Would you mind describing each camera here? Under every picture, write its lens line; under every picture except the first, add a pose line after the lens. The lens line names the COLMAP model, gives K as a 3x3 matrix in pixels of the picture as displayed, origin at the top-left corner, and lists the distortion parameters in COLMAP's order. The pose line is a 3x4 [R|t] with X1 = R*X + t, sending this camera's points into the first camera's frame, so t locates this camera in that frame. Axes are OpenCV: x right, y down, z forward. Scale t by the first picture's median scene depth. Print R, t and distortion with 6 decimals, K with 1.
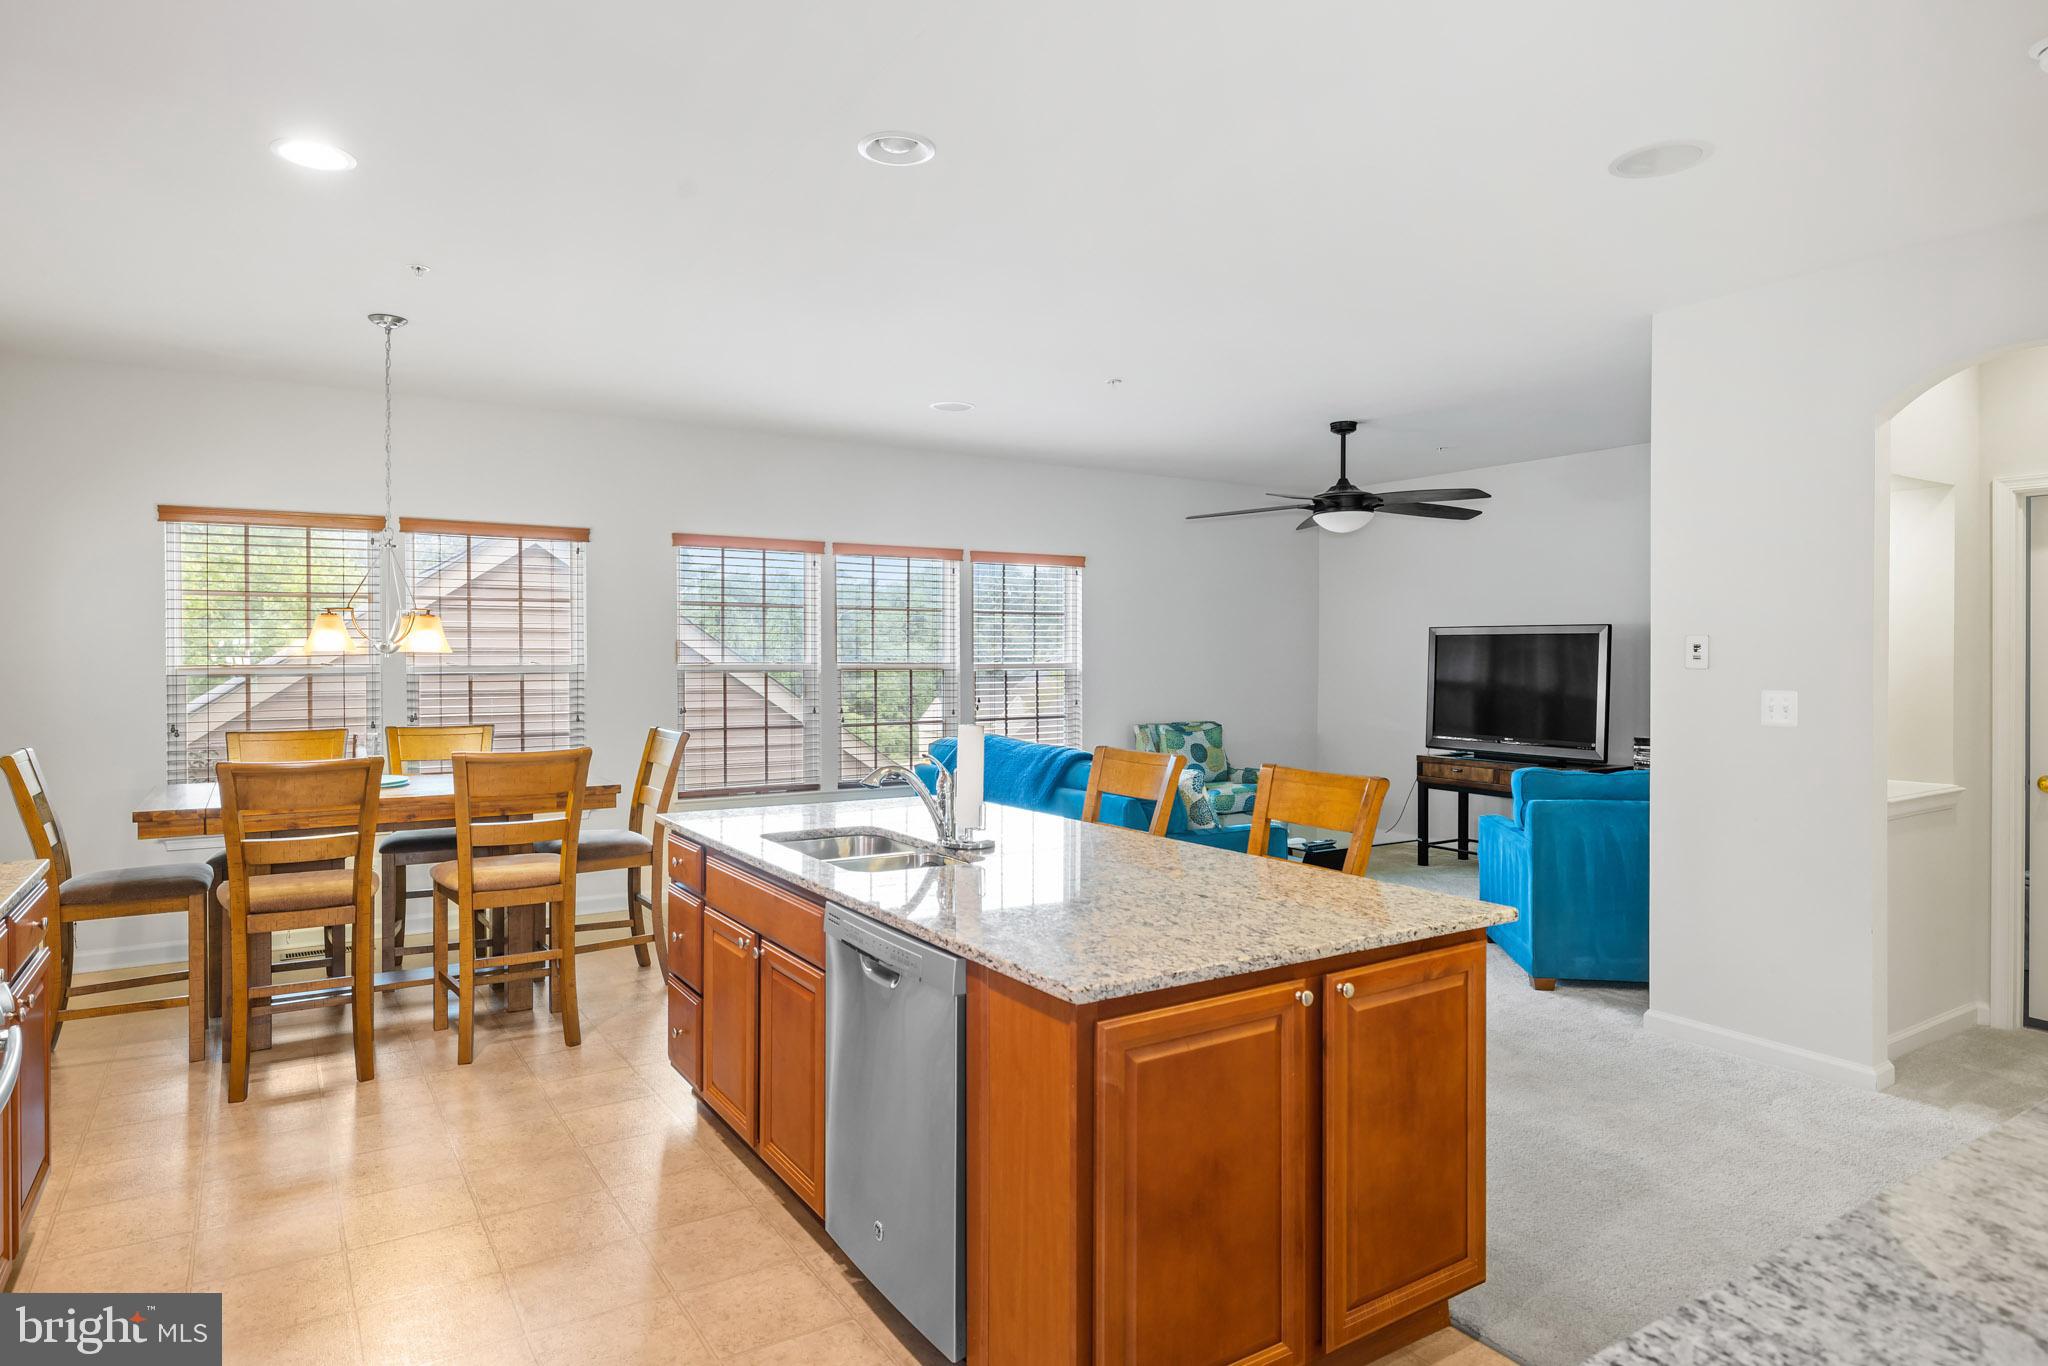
lens RADIAL K [[1177.3, 0, 1050.2], [0, 1177.3, 659.7], [0, 0, 1]] dist [0.006025, -0.000262]
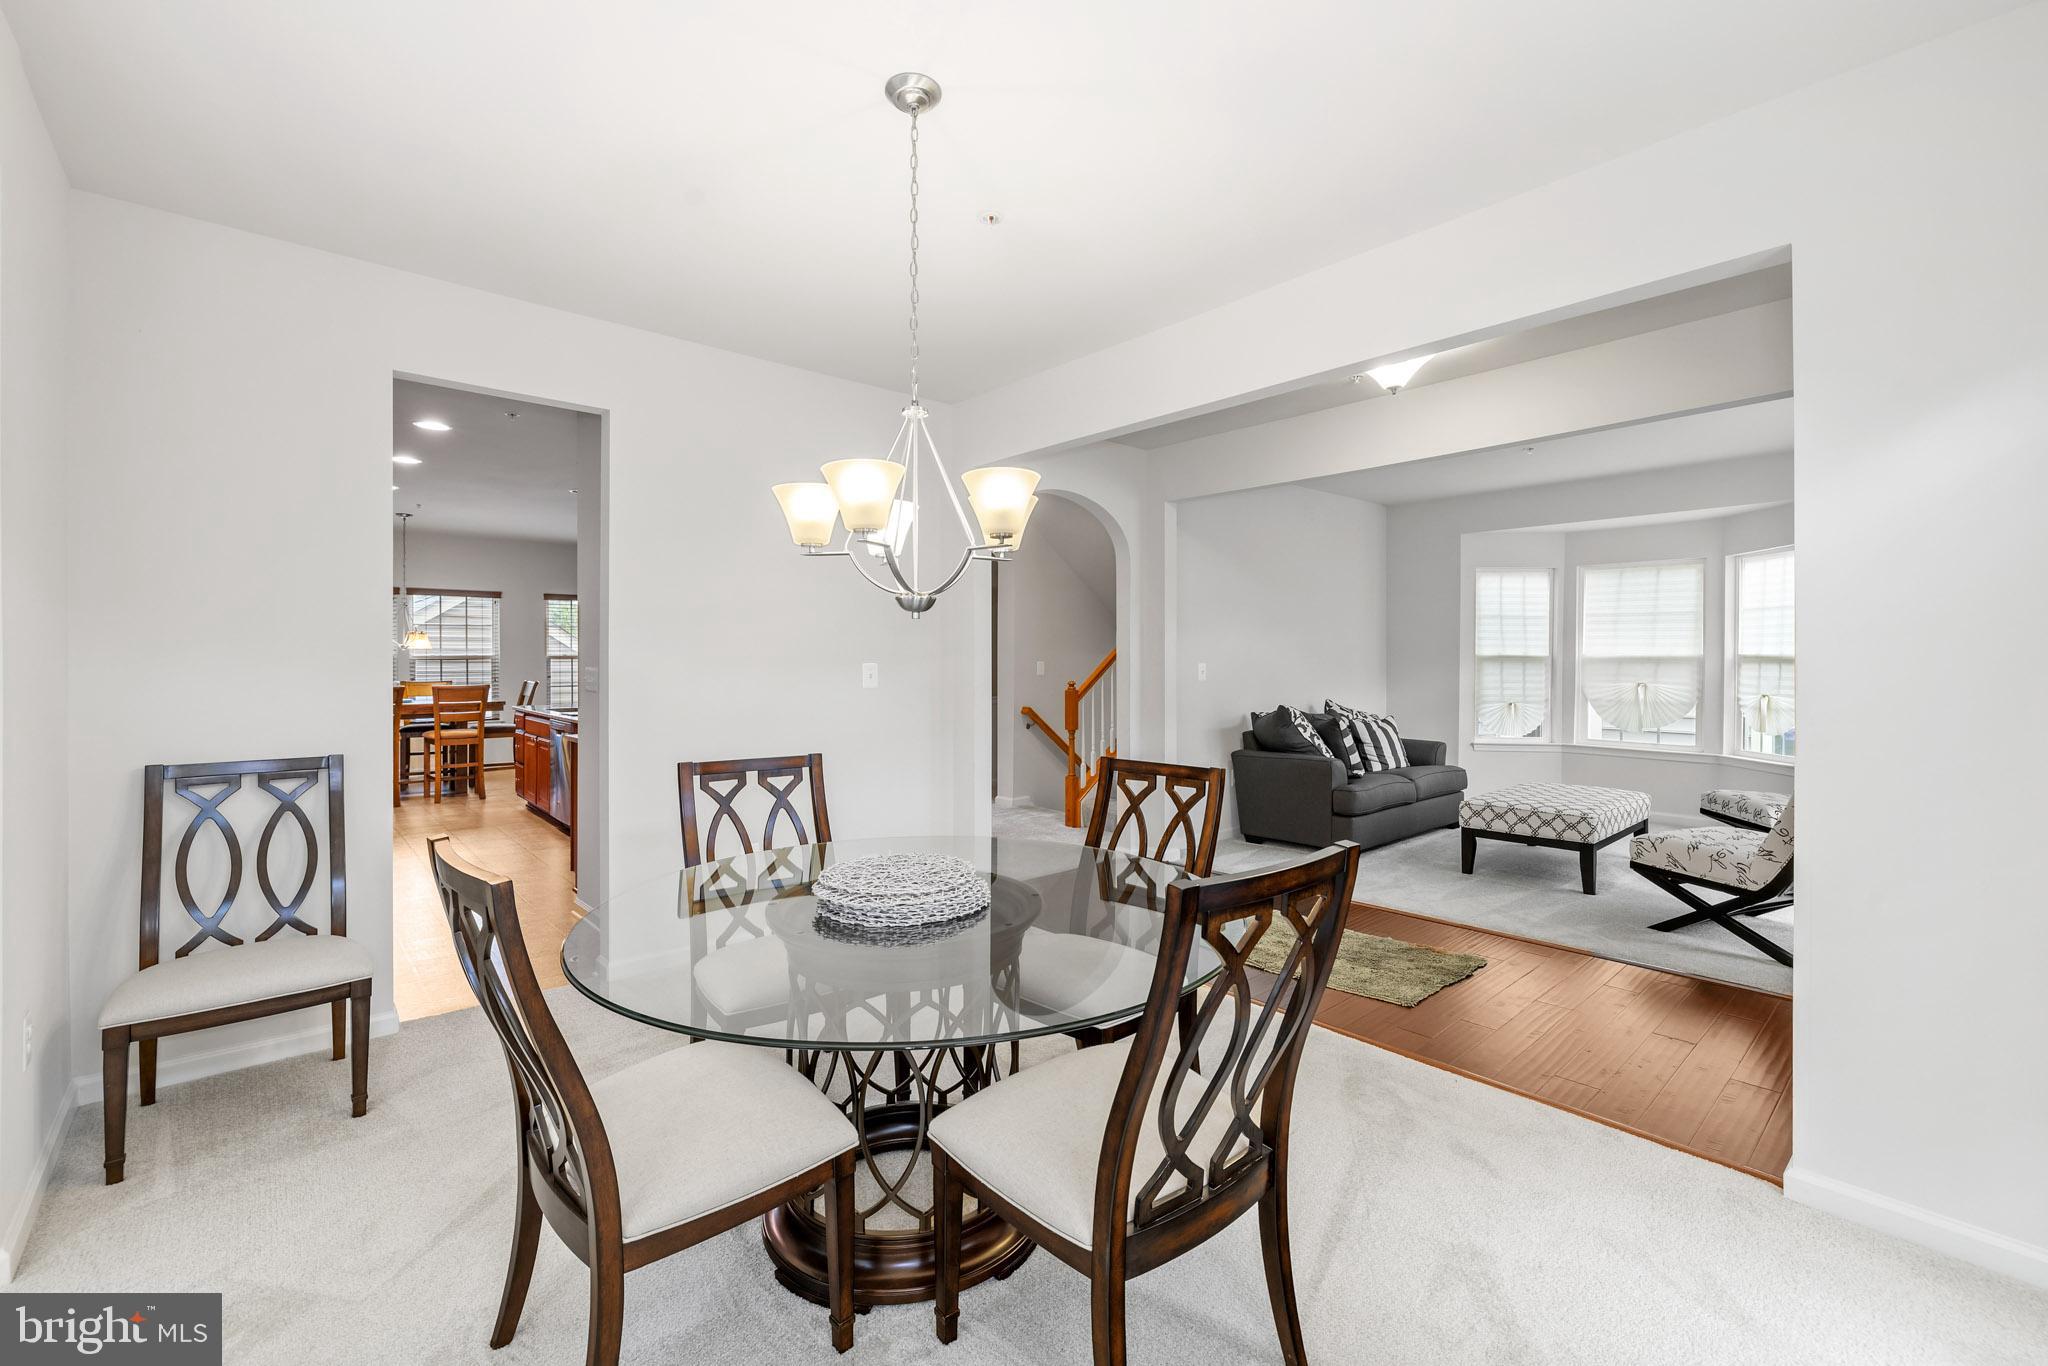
lens RADIAL K [[854.1, 0, 1018.4], [0, 854.1, 662.8], [0, 0, 1]] dist [-0.003018, -0.000224]
pose [[0.990733, 0.000985, 0.135817, 0.538437], [-0.001142, 0.999999, 0.001079, 0.024271], [-0.135816, -0.001224, 0.990733, -1.080058]]
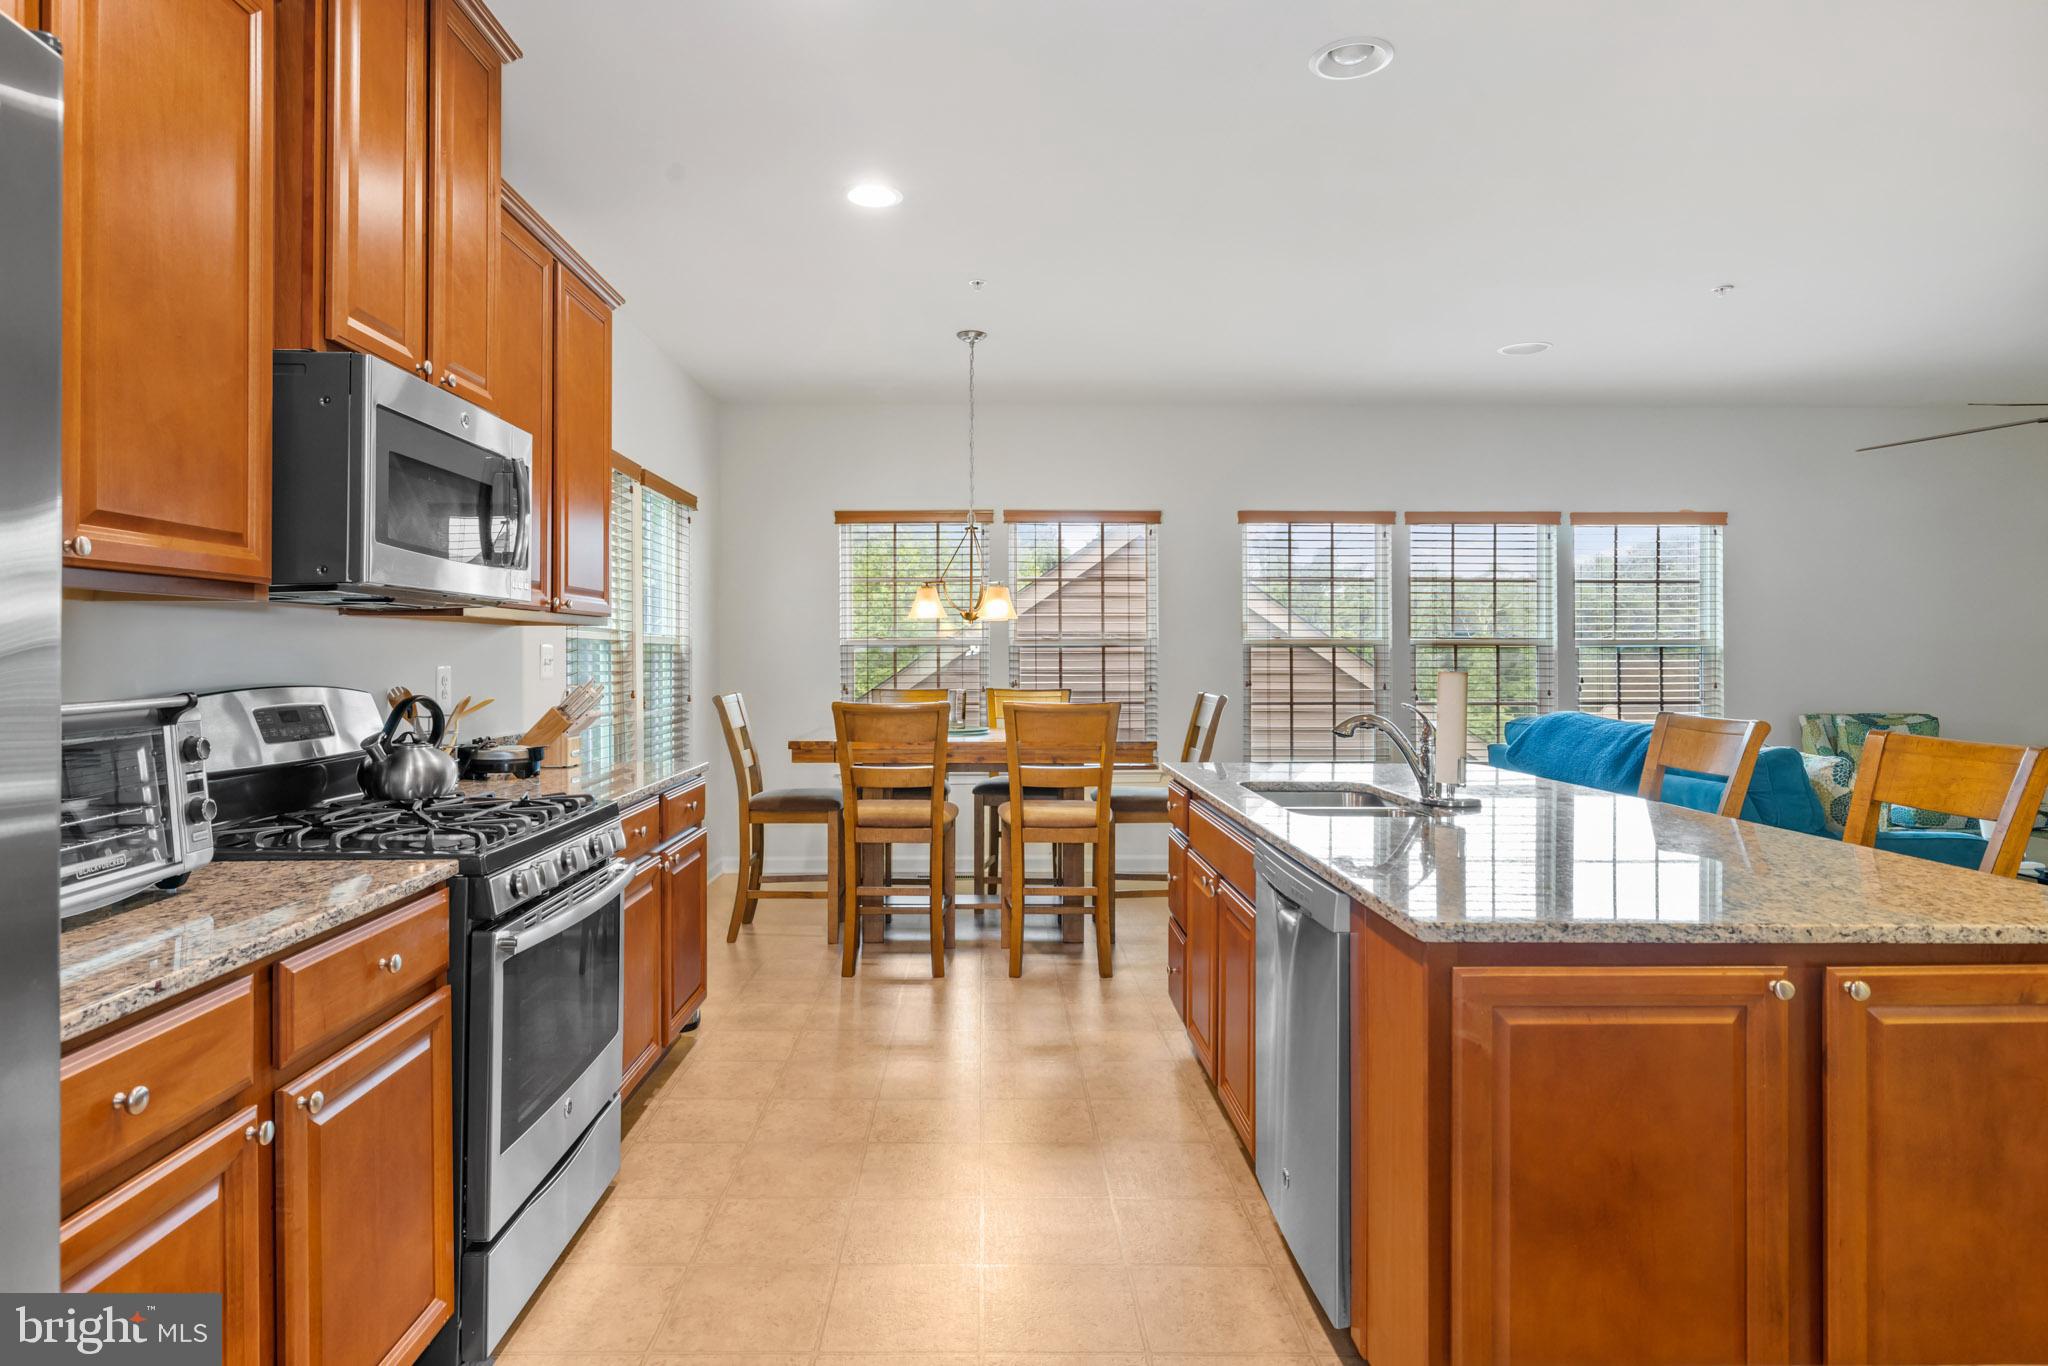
lens RADIAL K [[1177.3, 0, 1014.8], [0, 1177.3, 649.2], [0, 0, 1]] dist [0.006025, -0.000262]
pose [[0.846955, -0.005184, -0.531640, 0.105200], [0.001182, 0.999968, -0.007867, 0.036486], [0.531664, 0.006035, 0.846934, 0.041101]]
